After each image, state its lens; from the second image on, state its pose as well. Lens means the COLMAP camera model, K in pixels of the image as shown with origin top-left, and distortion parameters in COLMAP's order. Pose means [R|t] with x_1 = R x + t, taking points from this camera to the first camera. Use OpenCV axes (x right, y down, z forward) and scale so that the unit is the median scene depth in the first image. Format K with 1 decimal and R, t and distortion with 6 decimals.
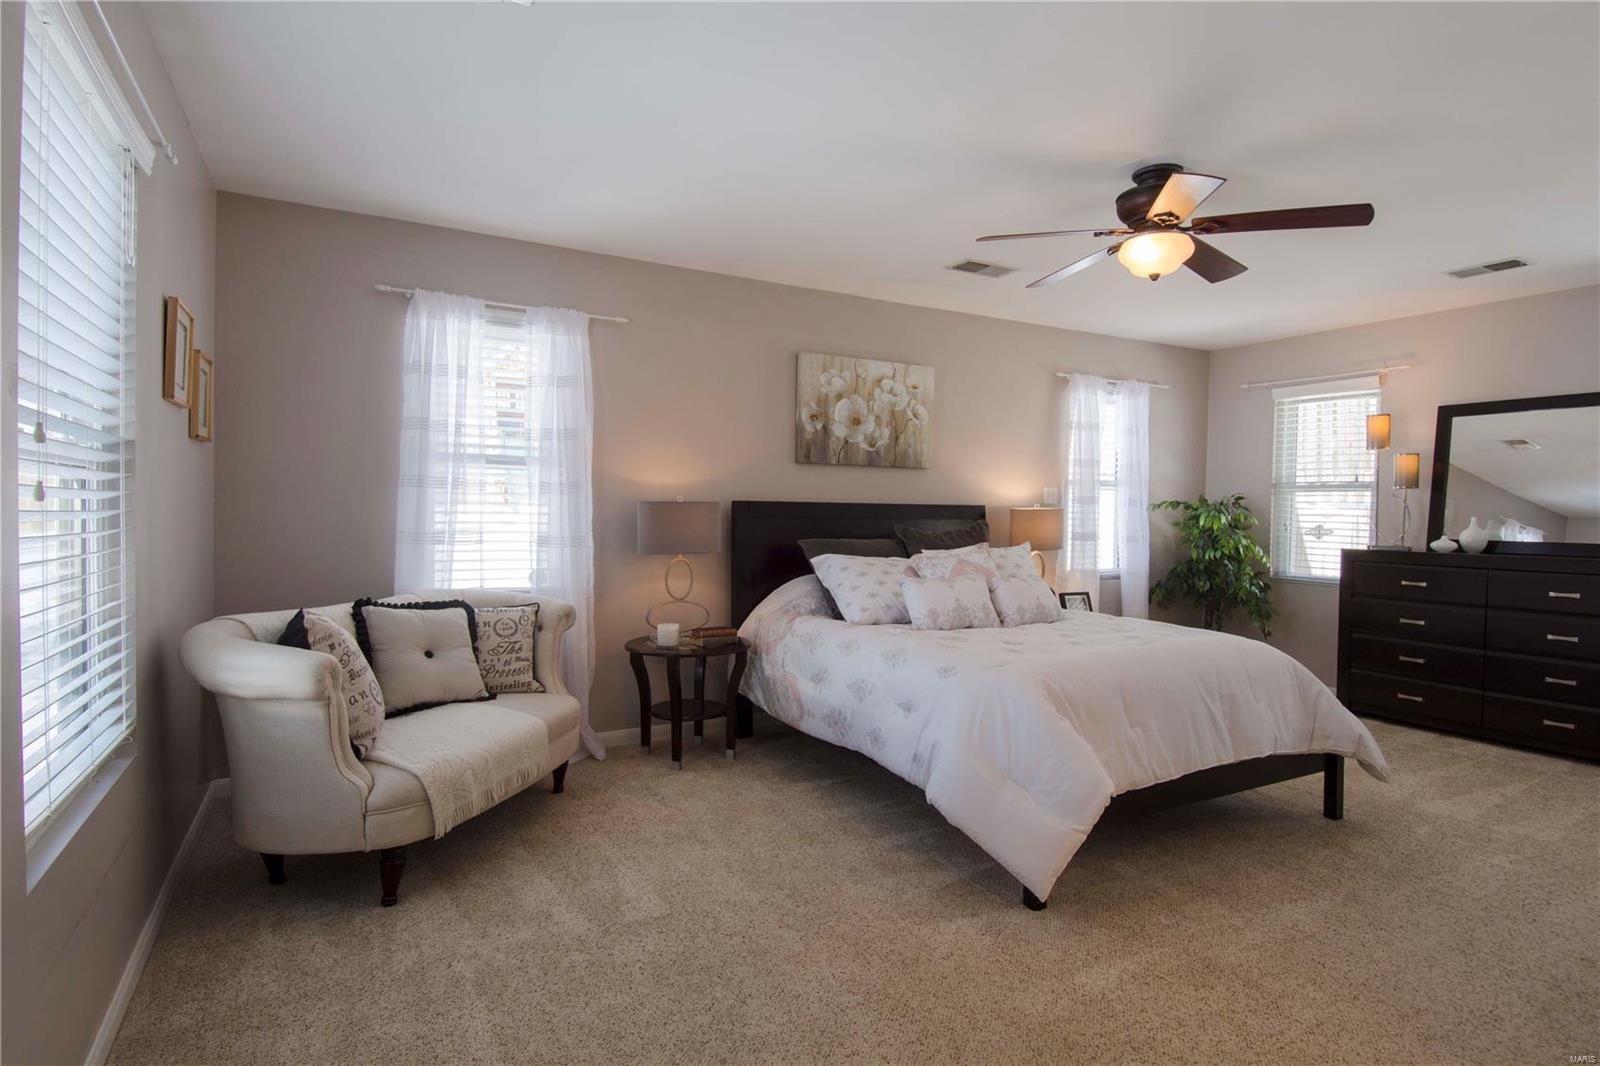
lens RADIAL K [[829.6, 0, 800.0], [0, 829.6, 533.0], [0, 0, 1]] dist [0.049507, -0.054444]
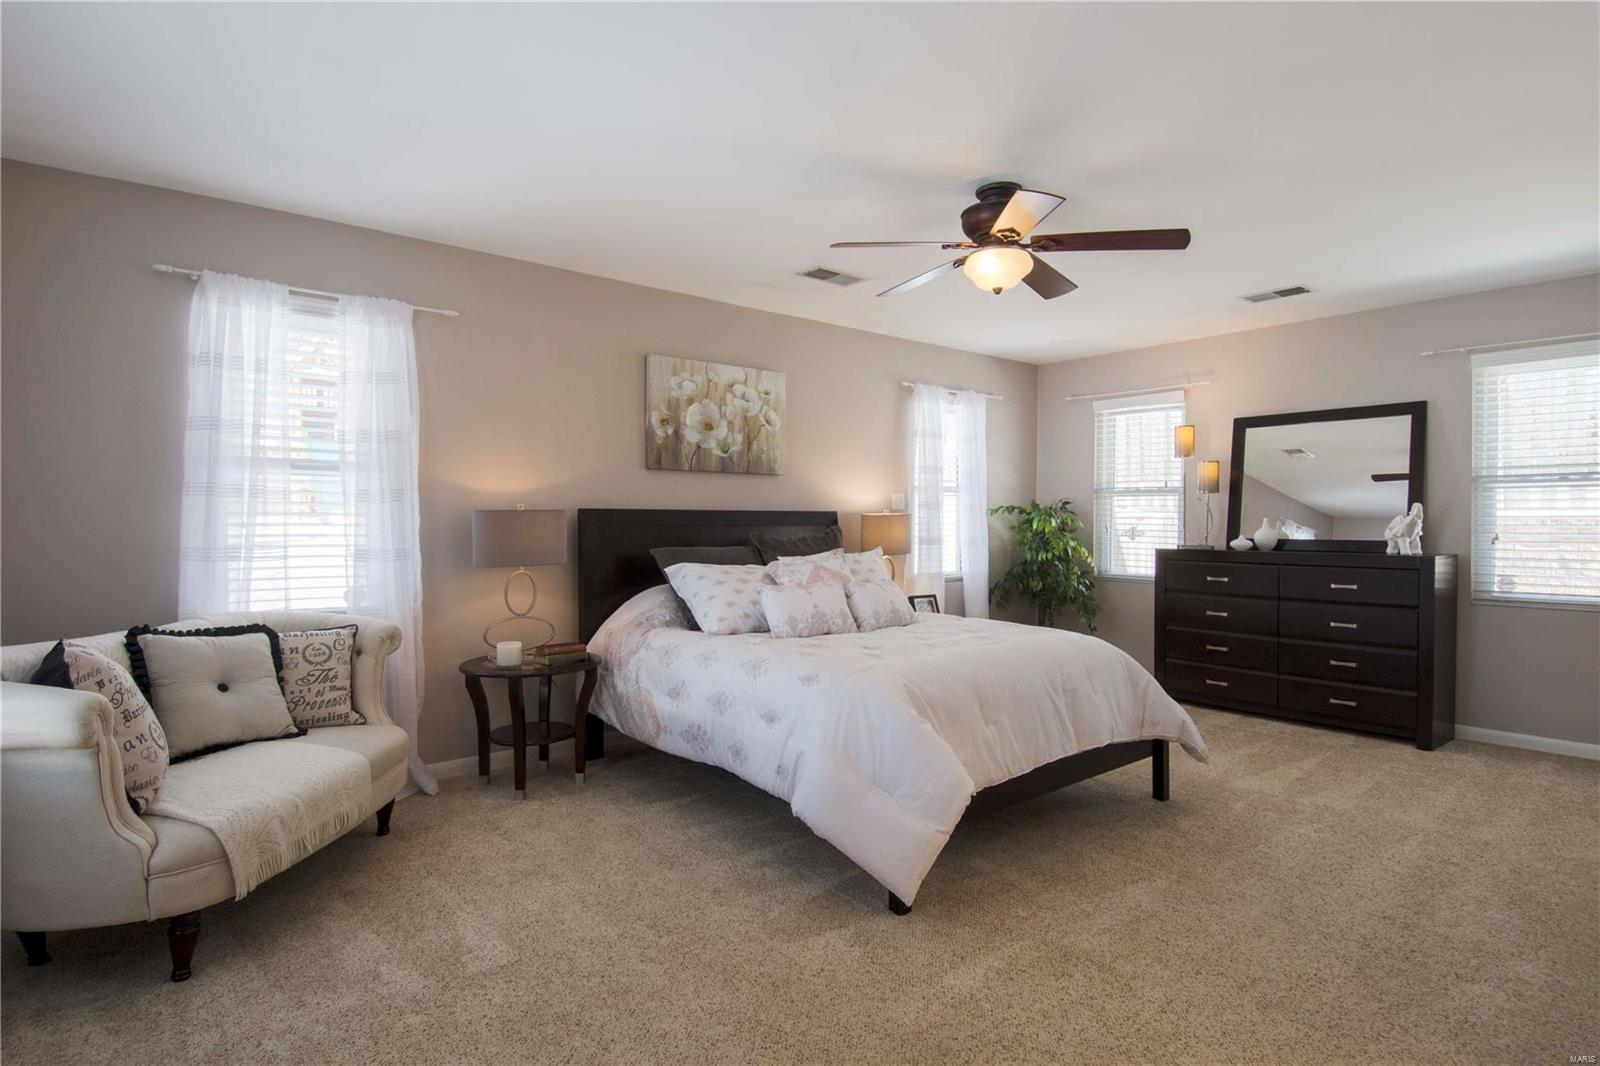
lens RADIAL K [[831.7, 0, 802.6], [0, 831.7, 533.5], [0, 0, 1]] dist [0.053094, -0.059655]
pose [[0.982269, -0.013654, 0.186982, -0.008828], [0.015182, 0.999862, -0.006742, -0.000375], [-0.186864, 0.009461, 0.982340, 0.017732]]
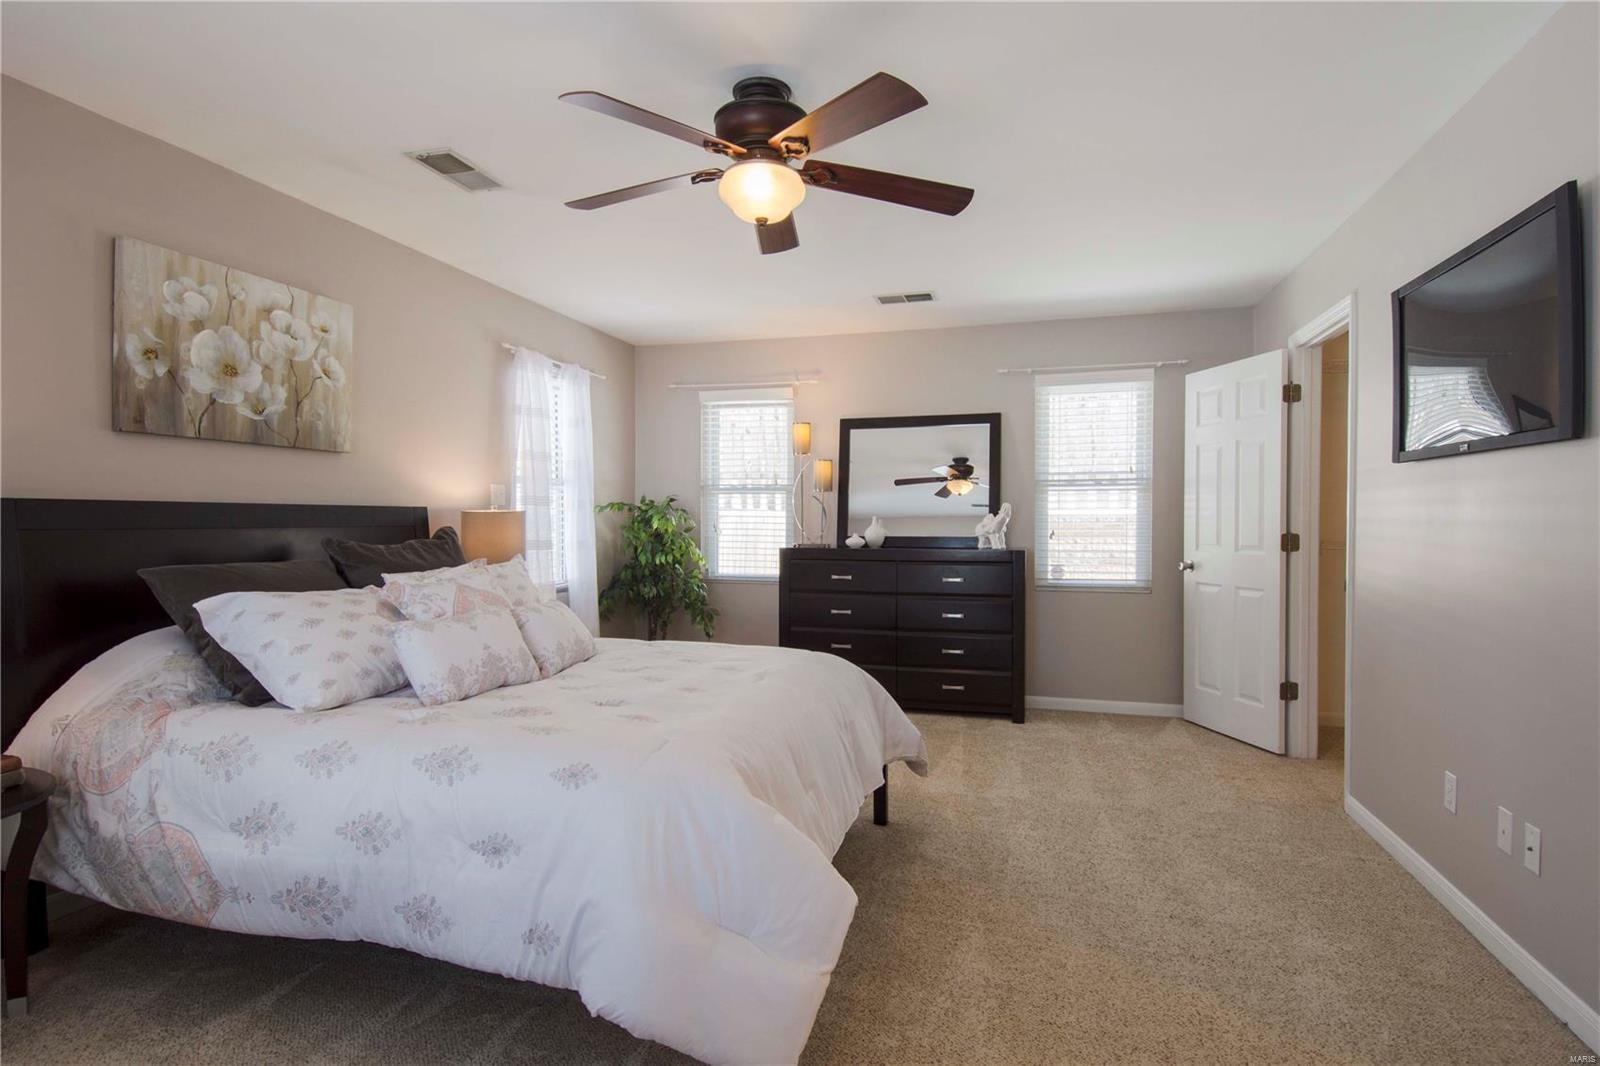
lens RADIAL K [[831.7, 0, 802.6], [0, 831.7, 533.5], [0, 0, 1]] dist [0.053094, -0.059655]
pose [[0.696784, -0.024379, 0.716866, -0.089068], [0.026945, 0.999606, 0.007805, -0.007349], [-0.716775, 0.013878, 0.697167, 0.274104]]
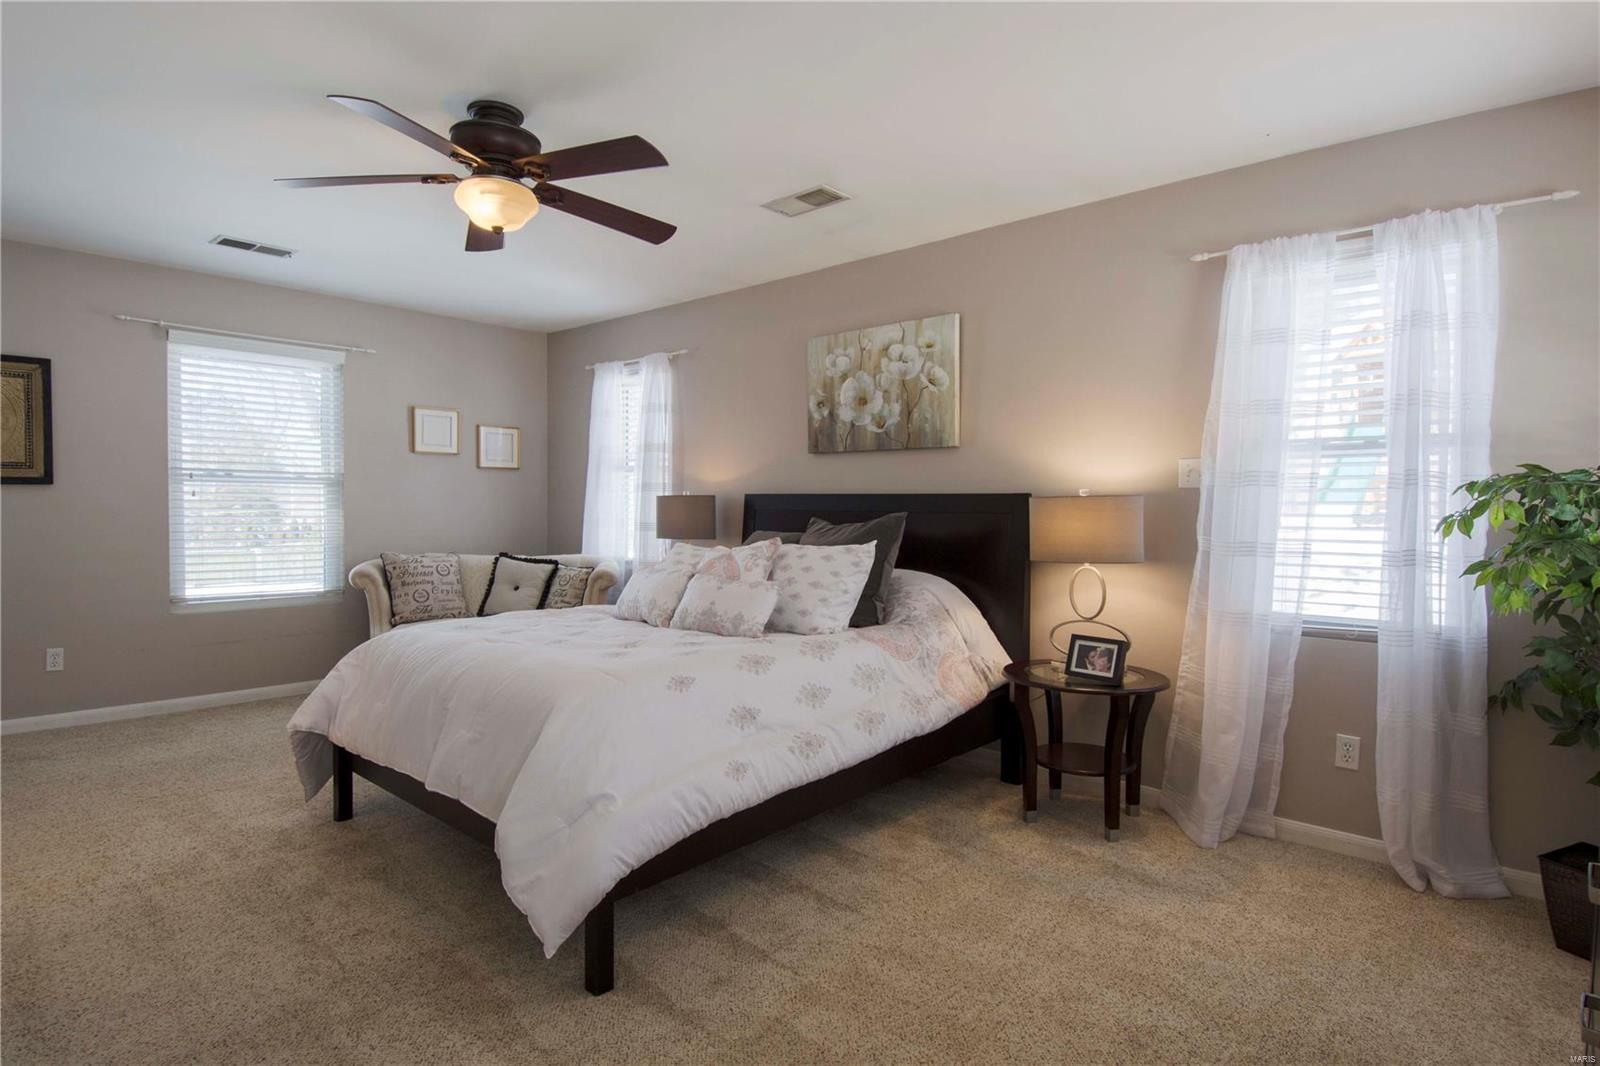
lens RADIAL K [[829.6, 0, 800.0], [0, 829.6, 533.0], [0, 0, 1]] dist [0.049507, -0.054444]
pose [[0.330051, 0.020021, -0.943751, 0.909076], [-0.031459, 0.999453, 0.010201, -0.001969], [0.943439, 0.026322, 0.330500, 0.673488]]
